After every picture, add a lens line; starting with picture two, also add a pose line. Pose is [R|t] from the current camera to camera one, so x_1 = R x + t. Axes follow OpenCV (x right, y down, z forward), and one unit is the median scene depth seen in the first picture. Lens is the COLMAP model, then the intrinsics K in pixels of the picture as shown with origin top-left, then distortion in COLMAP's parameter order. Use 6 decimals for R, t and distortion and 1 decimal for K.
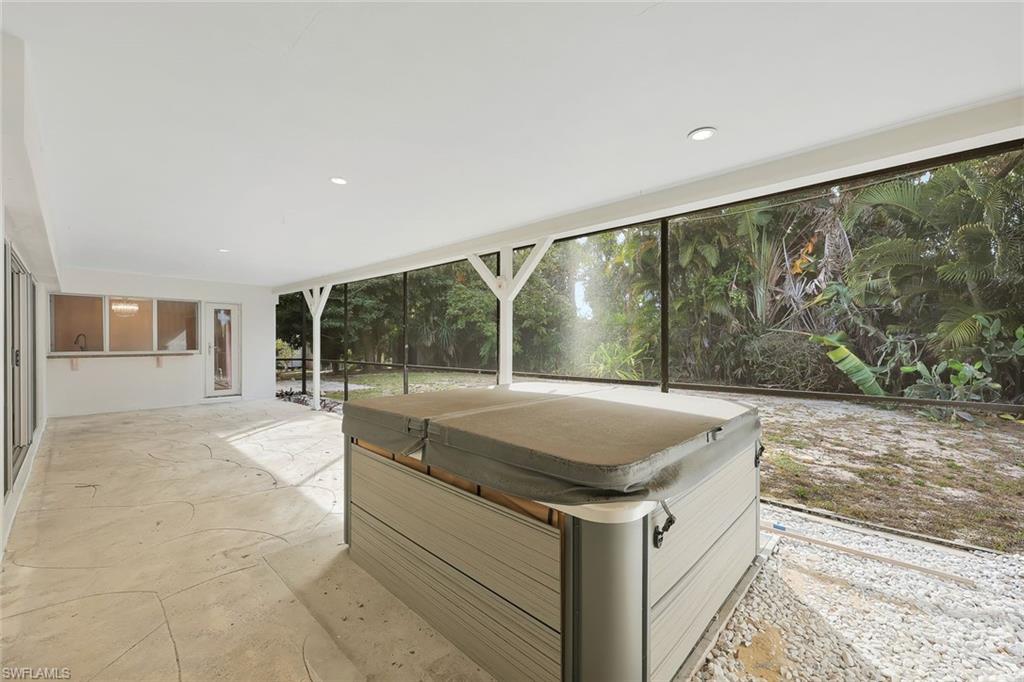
lens RADIAL K [[420.6, 0, 518.3], [0, 420.6, 343.3], [0, 0, 1]] dist [0.002382, -0.000648]
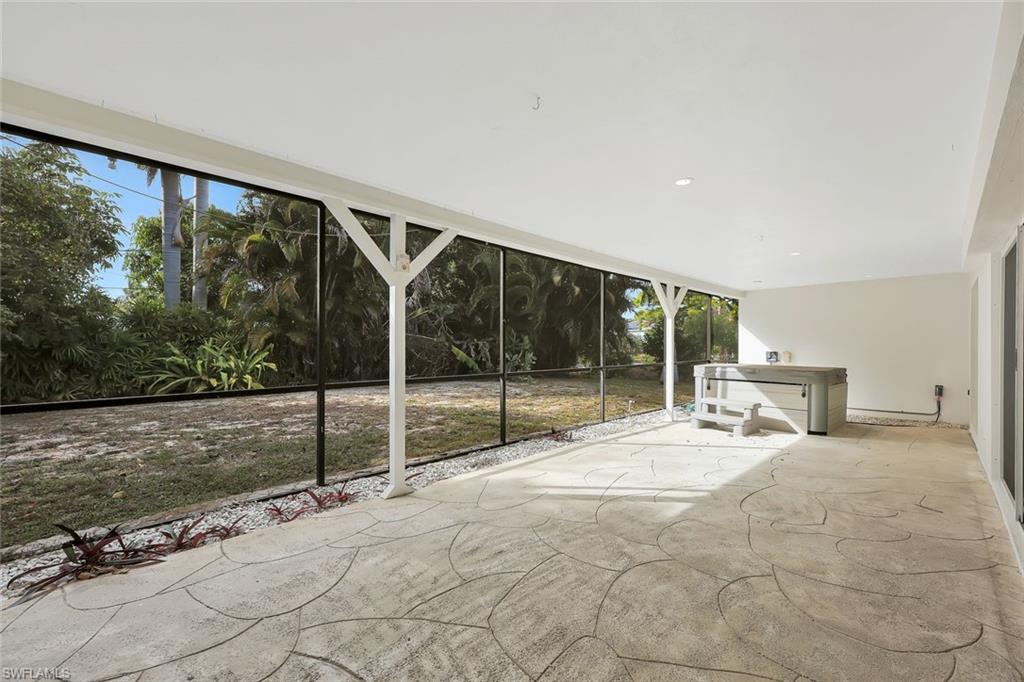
lens RADIAL K [[420.6, 0, 502.3], [0, 420.6, 344.1], [0, 0, 1]] dist [0.002382, -0.000648]
pose [[0.051383, -0.000744, 0.998679, -0.837218], [-0.000422, 1.000000, 0.000767, -0.000437], [-0.998679, -0.000461, 0.051383, 0.794096]]
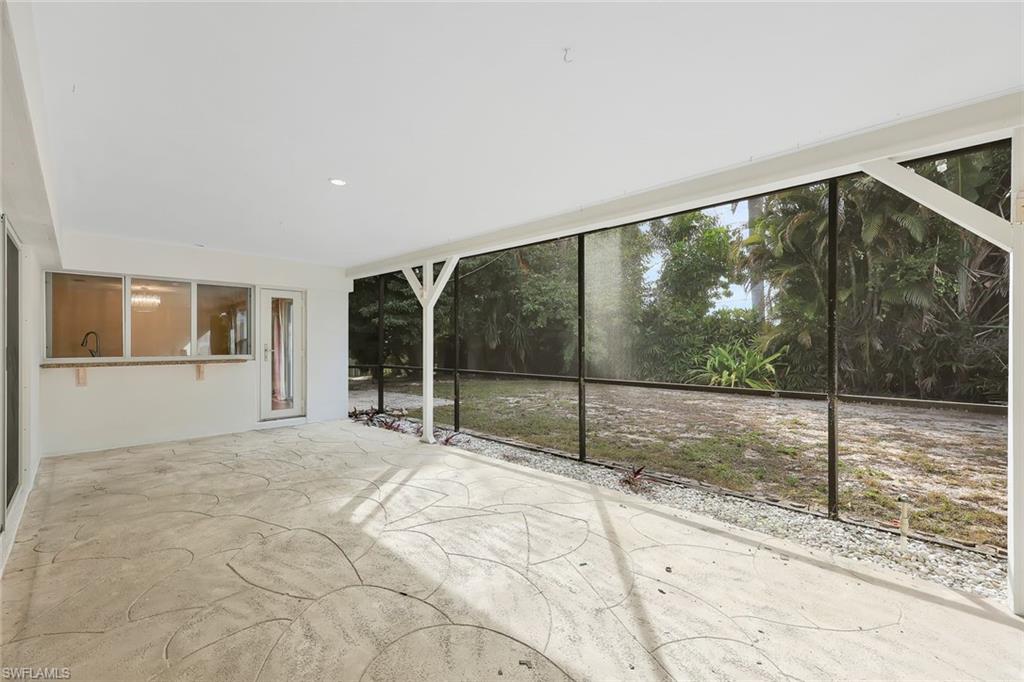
lens RADIAL K [[420.6, 0, 505.5], [0, 420.6, 344.8], [0, 0, 1]] dist [0.002382, -0.000648]
pose [[0.999749, -0.001057, -0.022358, -0.310801], [0.001002, 0.999996, -0.002468, 0.001835], [0.022361, 0.002445, 0.999747, 0.294523]]
